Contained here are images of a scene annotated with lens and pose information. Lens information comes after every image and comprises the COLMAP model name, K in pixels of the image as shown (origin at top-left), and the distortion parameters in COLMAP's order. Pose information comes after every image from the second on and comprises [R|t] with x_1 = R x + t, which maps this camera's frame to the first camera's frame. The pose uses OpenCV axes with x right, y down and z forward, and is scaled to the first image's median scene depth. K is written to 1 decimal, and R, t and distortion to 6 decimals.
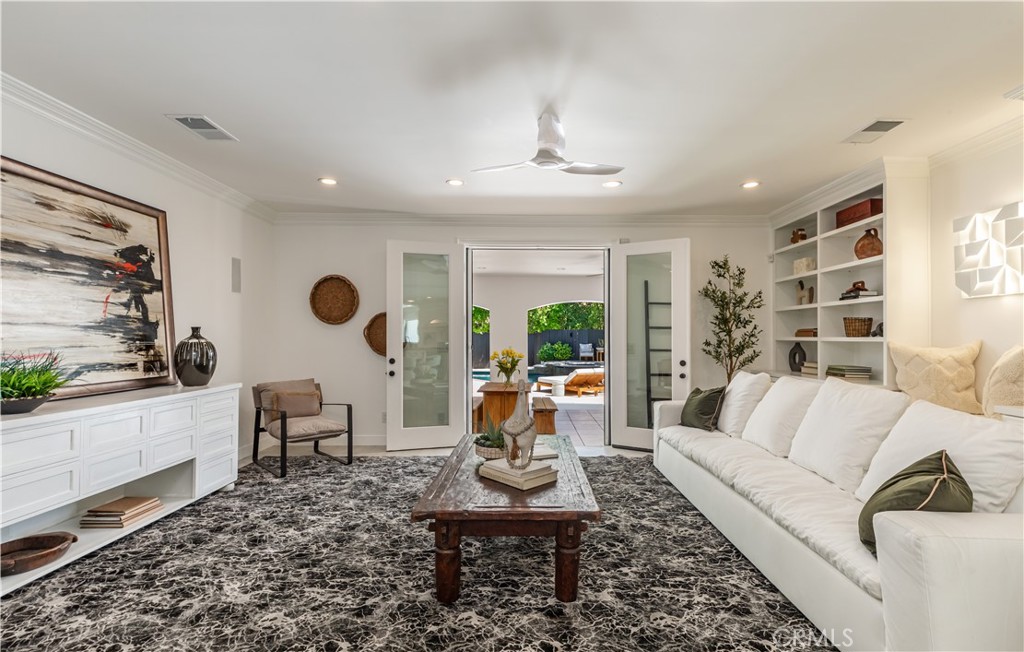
lens RADIAL K [[484.6, 0, 528.0], [0, 484.6, 329.4], [0, 0, 1]] dist [0.013985, -0.000099]
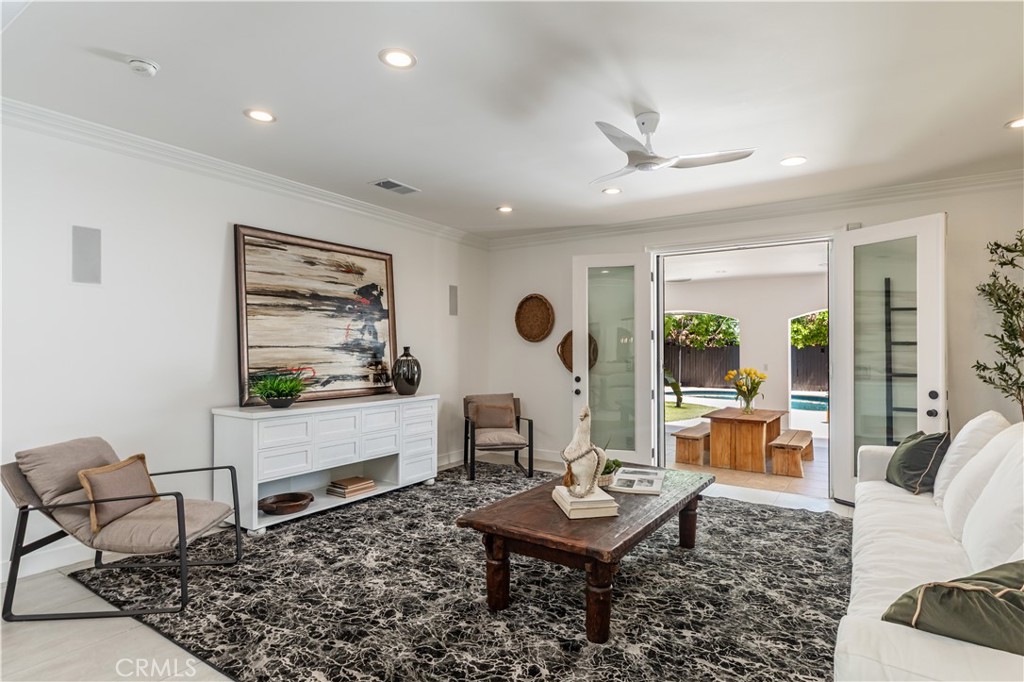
lens RADIAL K [[553.7, 0, 534.6], [0, 553.7, 343.1], [0, 0, 1]] dist [0.000162, 0.000099]
pose [[0.828204, -0.006552, -0.560388, 0.356059], [0.009660, 0.999950, 0.002587, -0.014537], [0.560343, -0.007556, 0.828226, 0.030285]]
